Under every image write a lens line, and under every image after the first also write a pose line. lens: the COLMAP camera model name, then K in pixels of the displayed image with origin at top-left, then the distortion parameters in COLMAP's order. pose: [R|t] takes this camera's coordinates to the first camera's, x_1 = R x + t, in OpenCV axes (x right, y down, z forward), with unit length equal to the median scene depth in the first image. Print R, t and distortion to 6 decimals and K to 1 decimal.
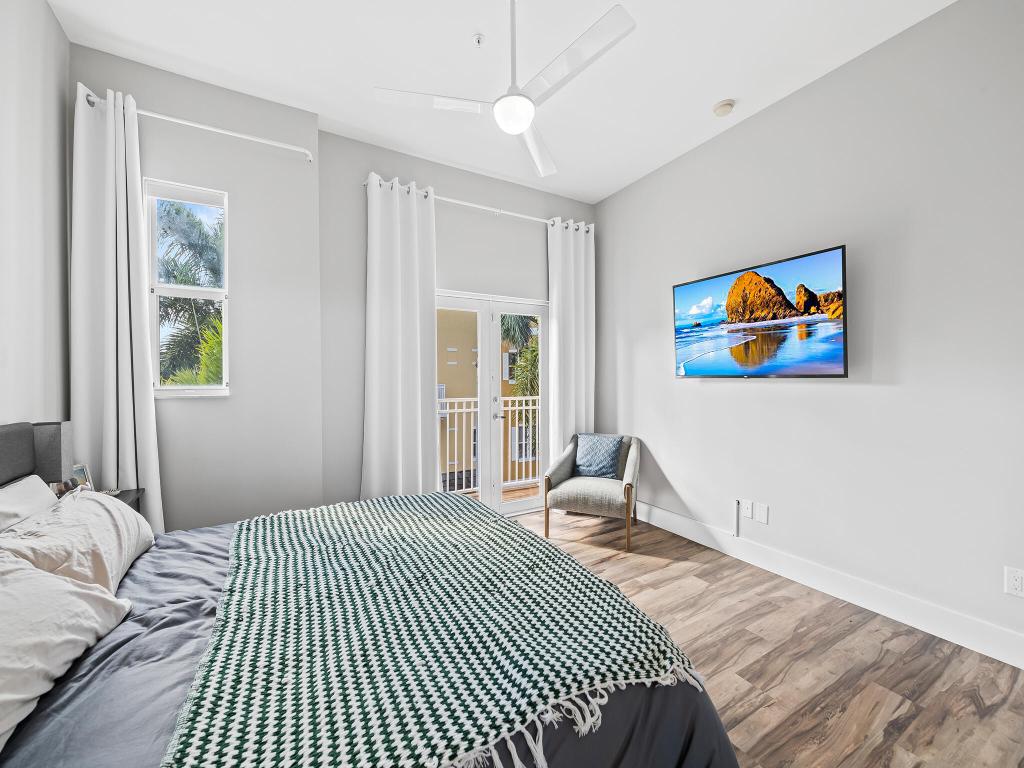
lens RADIAL K [[405.8, 0, 513.9], [0, 405.8, 381.1], [0, 0, 1]] dist [-0.000493, -0.000010]
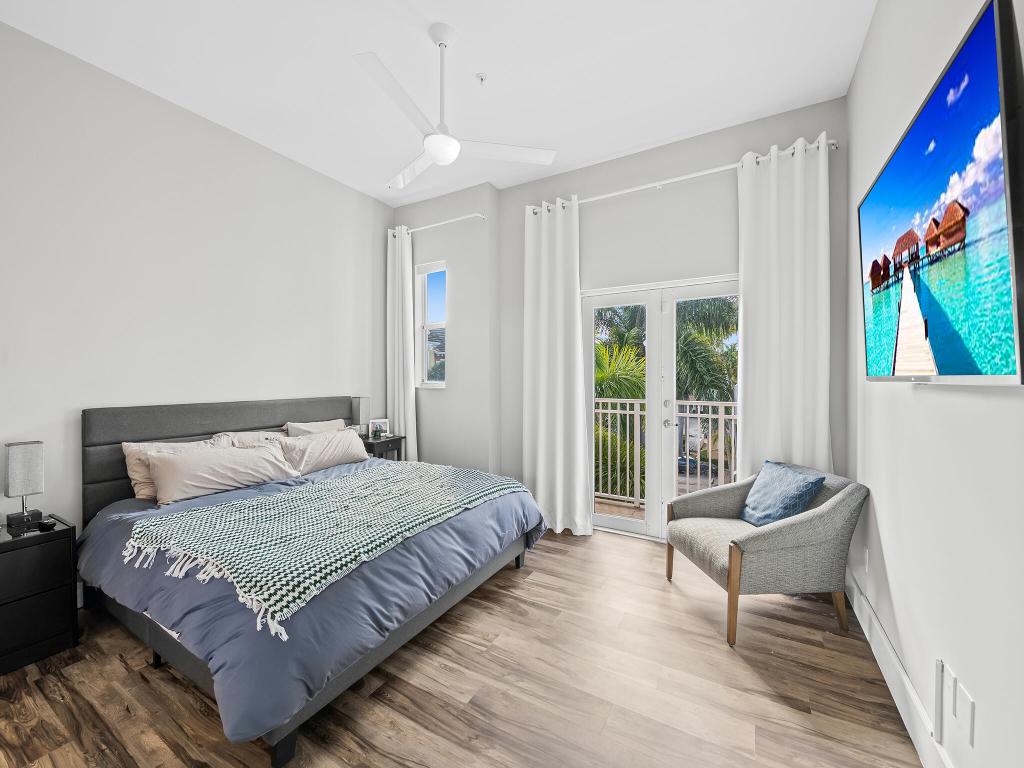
lens RADIAL K [[405.8, 0, 513.9], [0, 405.8, 381.1], [0, 0, 1]] dist [-0.000493, -0.000010]
pose [[0.495416, 0.008967, -0.868609, 0.614166], [-0.008110, 0.999951, 0.005697, -0.003362], [0.868618, 0.004222, 0.495465, 0.339538]]
